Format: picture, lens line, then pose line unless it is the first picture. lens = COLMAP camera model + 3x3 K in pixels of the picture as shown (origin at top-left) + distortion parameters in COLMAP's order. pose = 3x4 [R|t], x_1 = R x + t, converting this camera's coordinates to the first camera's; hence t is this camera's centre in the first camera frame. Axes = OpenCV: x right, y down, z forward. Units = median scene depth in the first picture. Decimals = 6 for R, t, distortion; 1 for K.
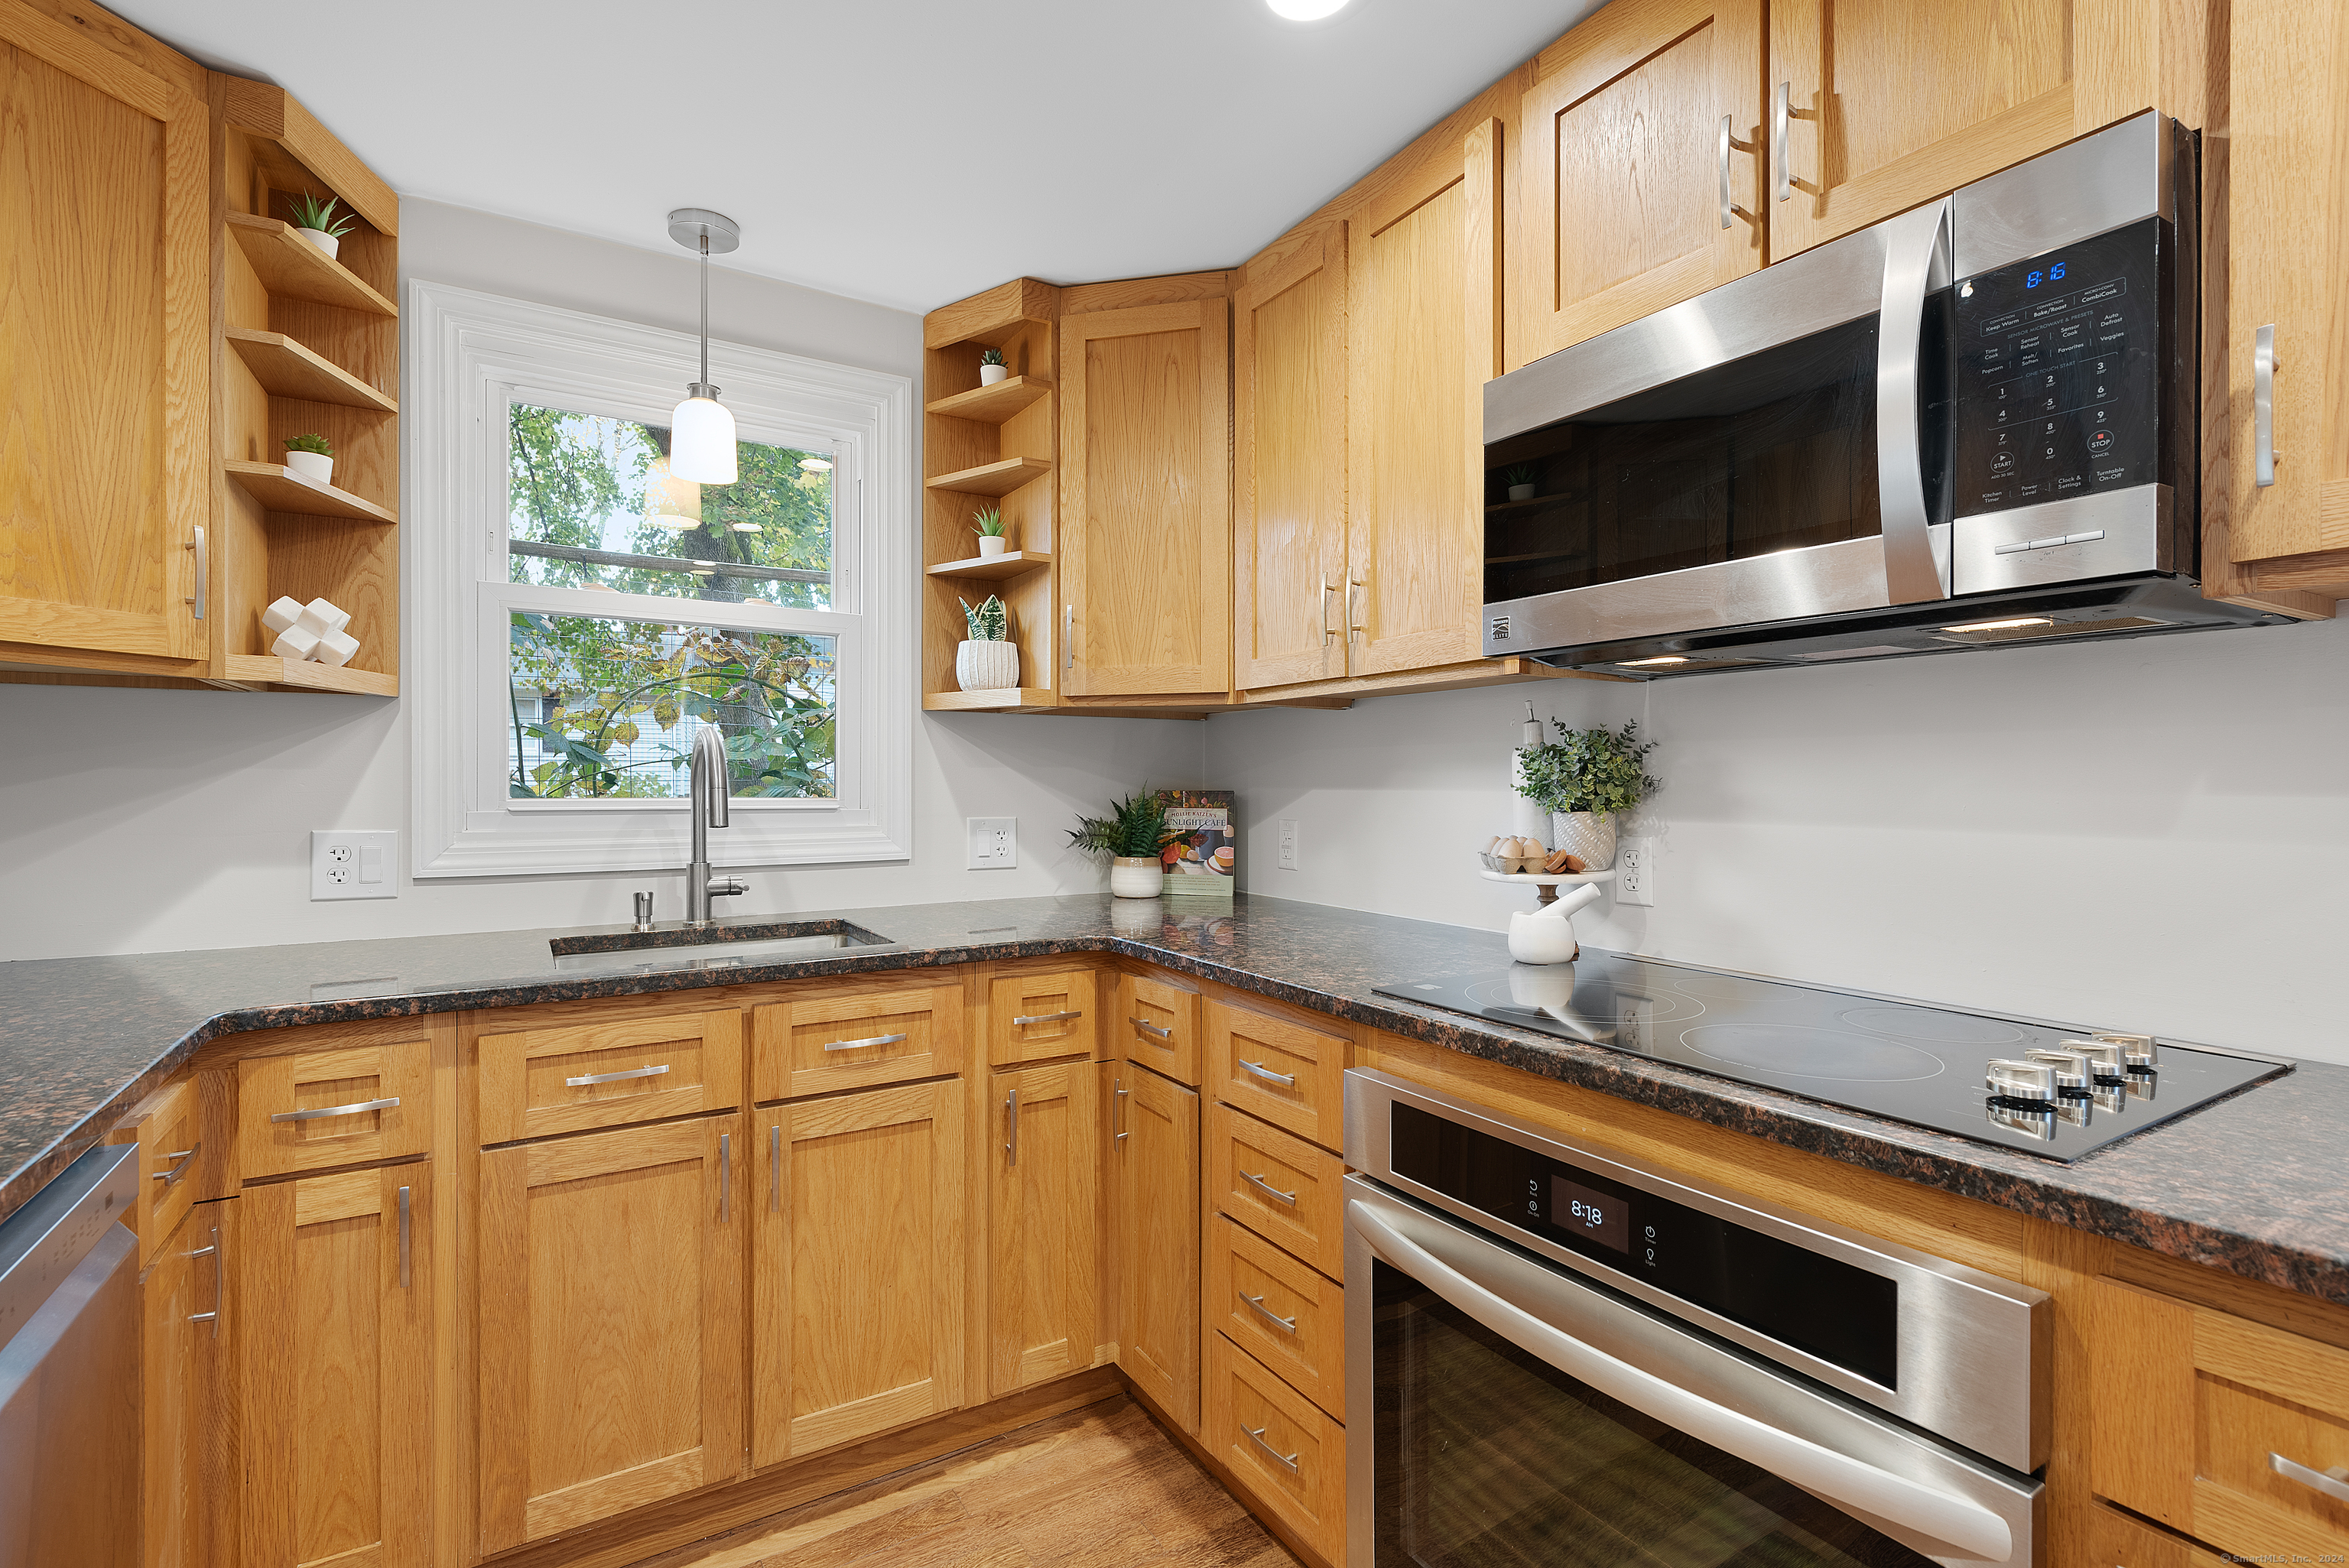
lens RADIAL K [[1076.8, 0, 1182.8], [0, 1076.8, 784.7], [0, 0, 1]] dist [0.010219, -0.004945]
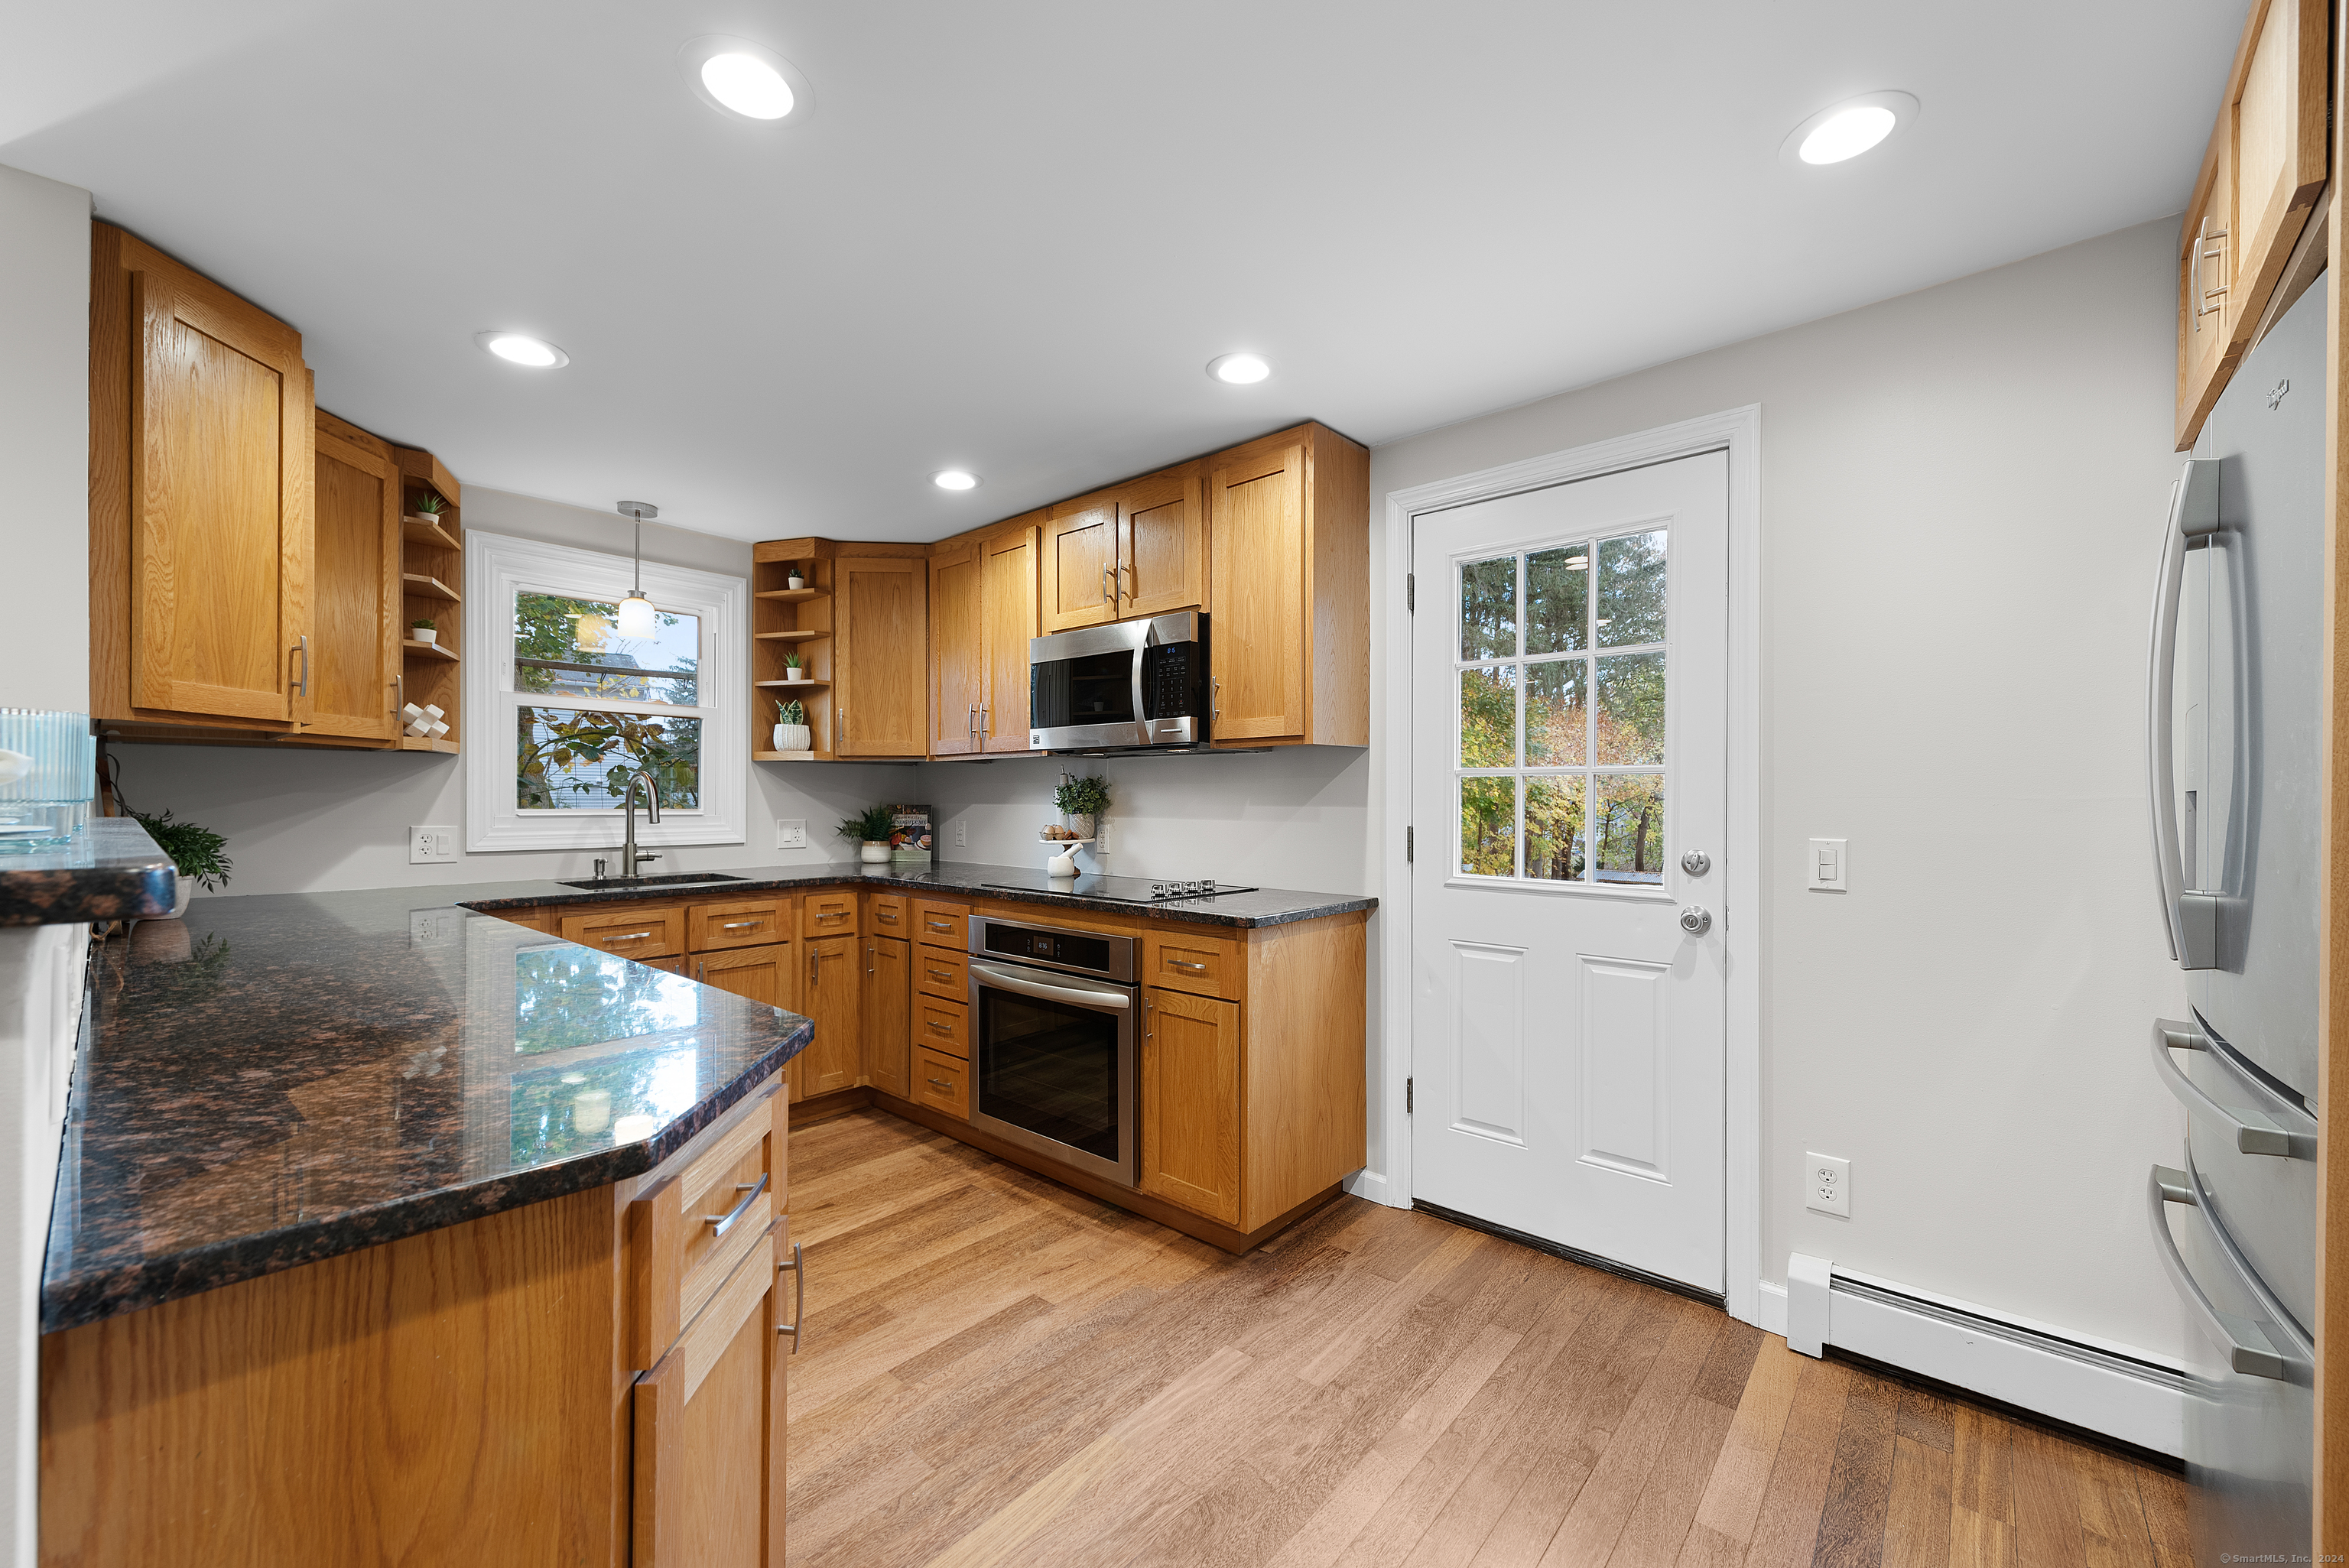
lens RADIAL K [[894.7, 0, 1175.1], [0, 894.7, 802.2], [0, 0, 1]] dist [0.007457, 0.000147]
pose [[0.957838, 0.000921, 0.287308, 0.009359], [-0.001178, 0.999999, 0.000722, -0.001484], [-0.287307, -0.001030, 0.957838, -0.897508]]
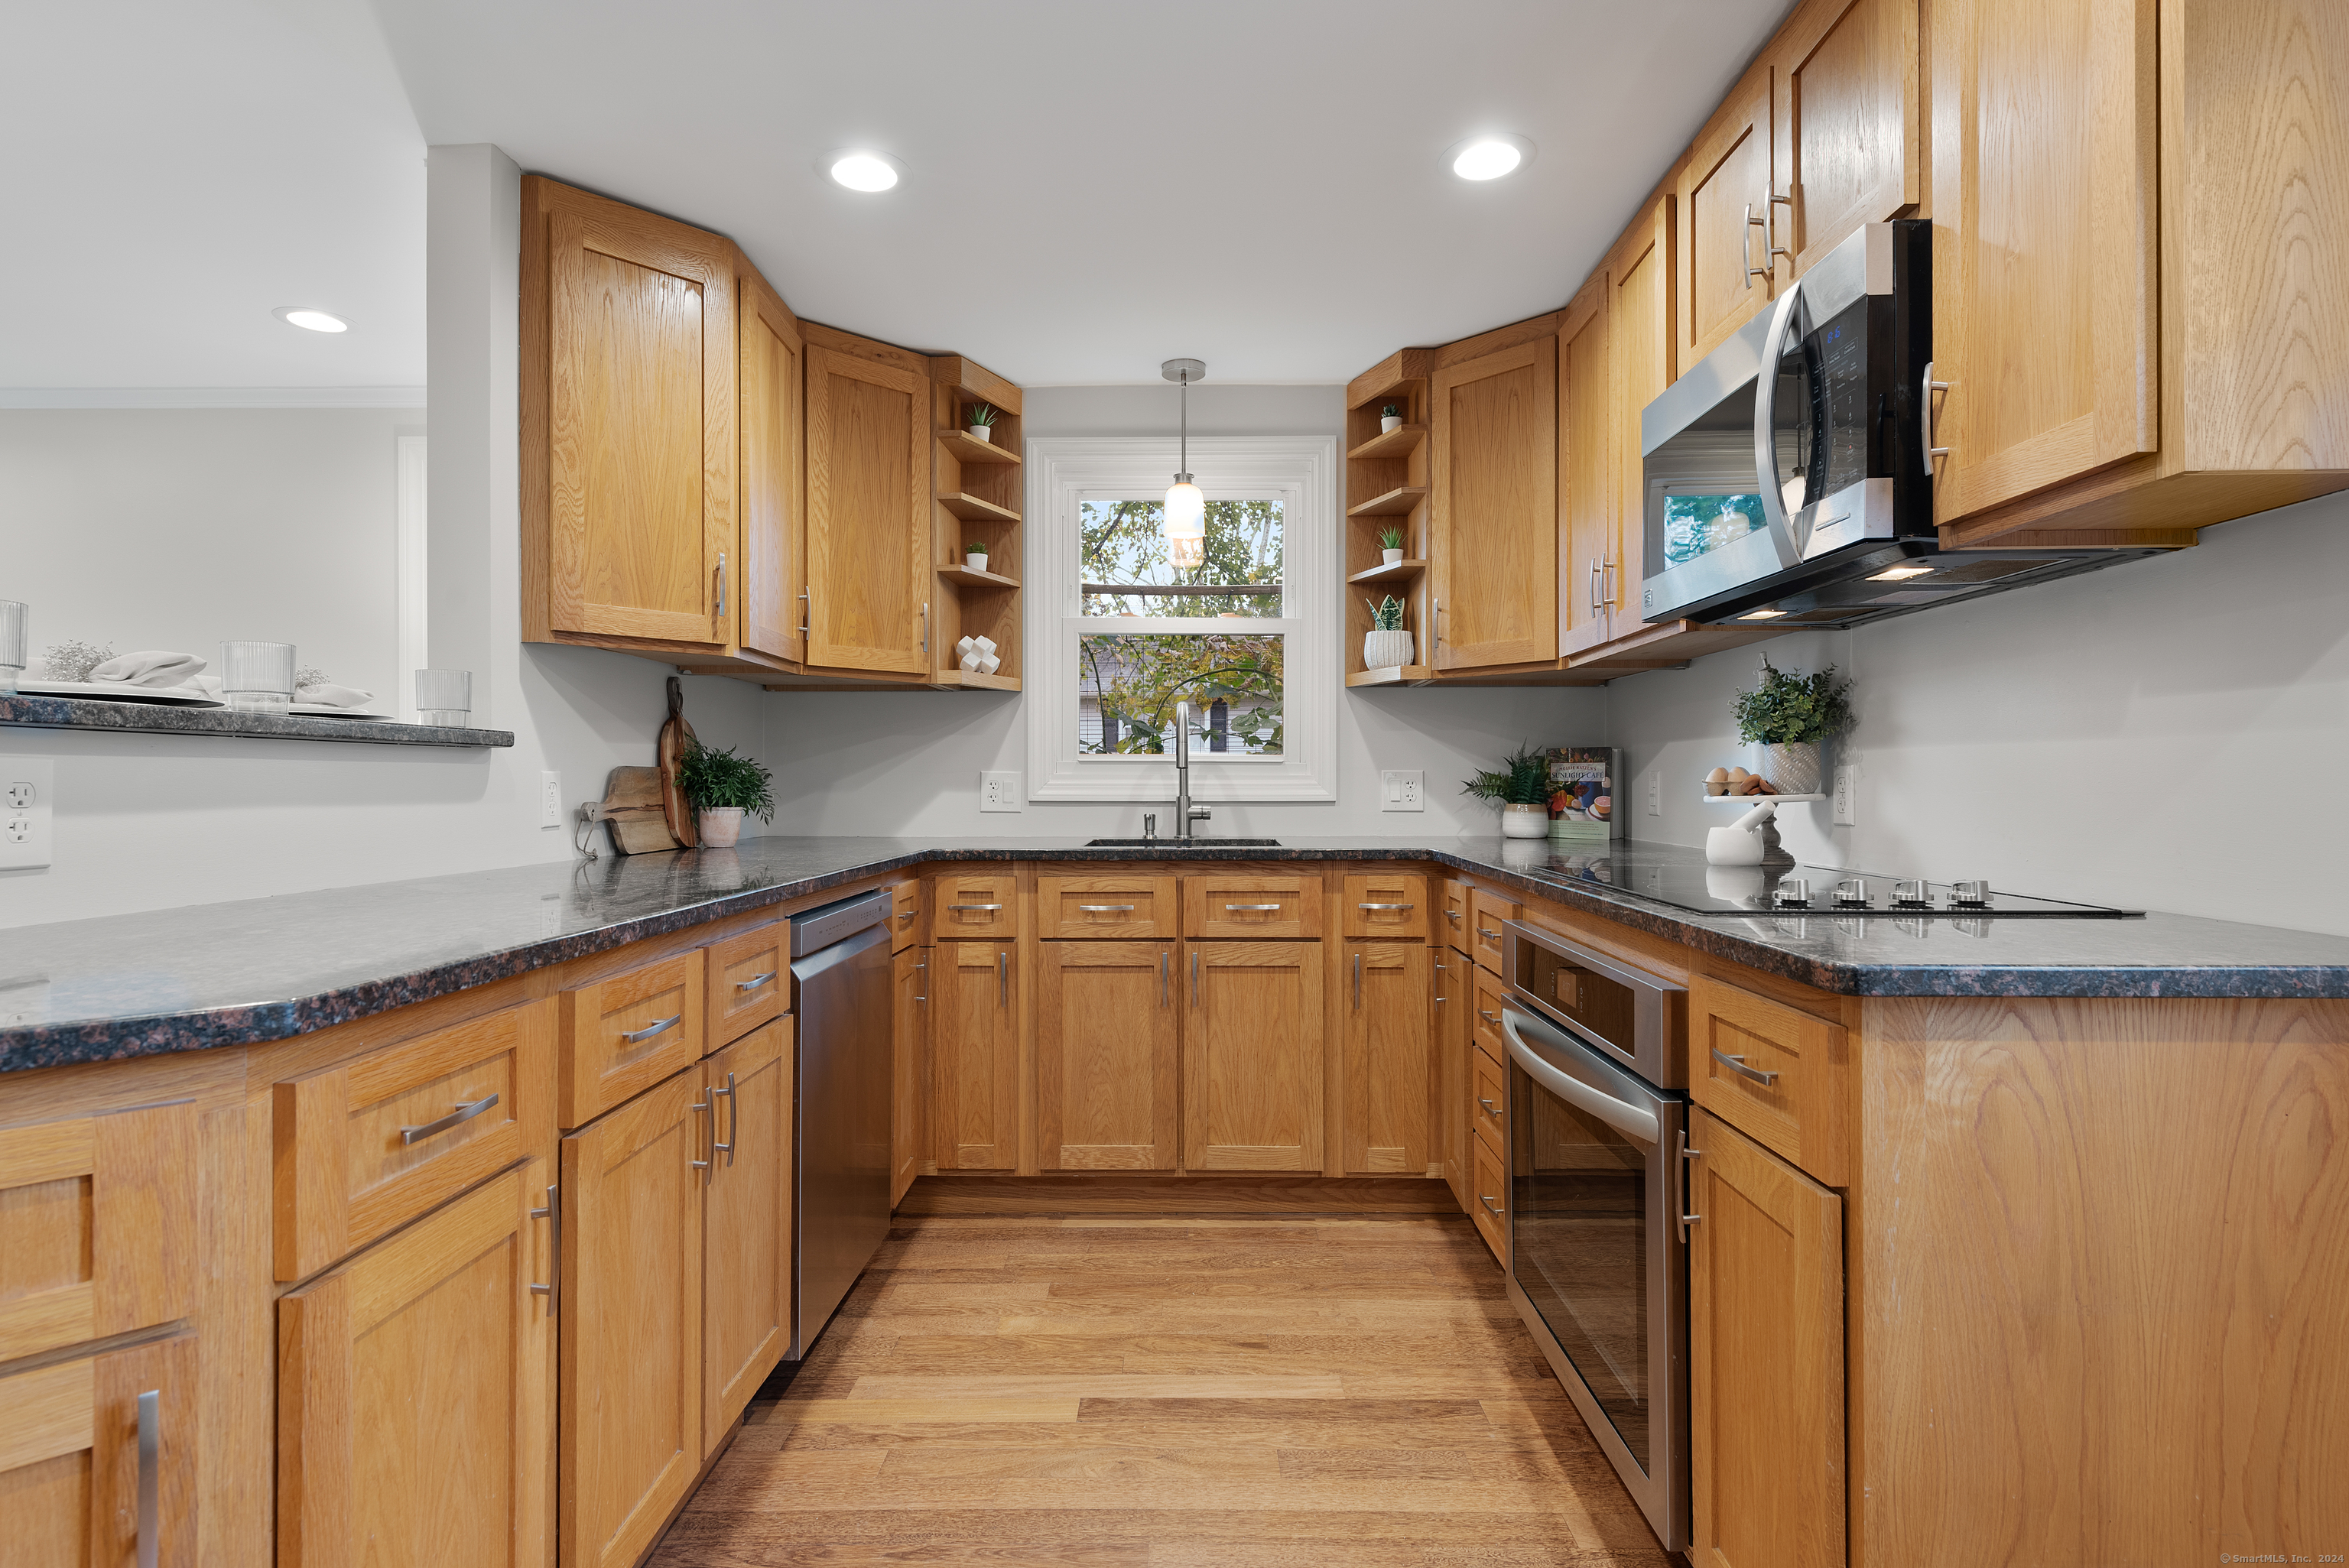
lens RADIAL K [[1181.9, 0, 1192.7], [0, 1181.9, 781.5], [0, 0, 1]] dist [0.015580, -0.003311]
pose [[0.845938, -0.002300, -0.533277, 0.500455], [0.000457, 0.999993, -0.003587, 0.068728], [0.533281, 0.002791, 0.845933, -0.425169]]
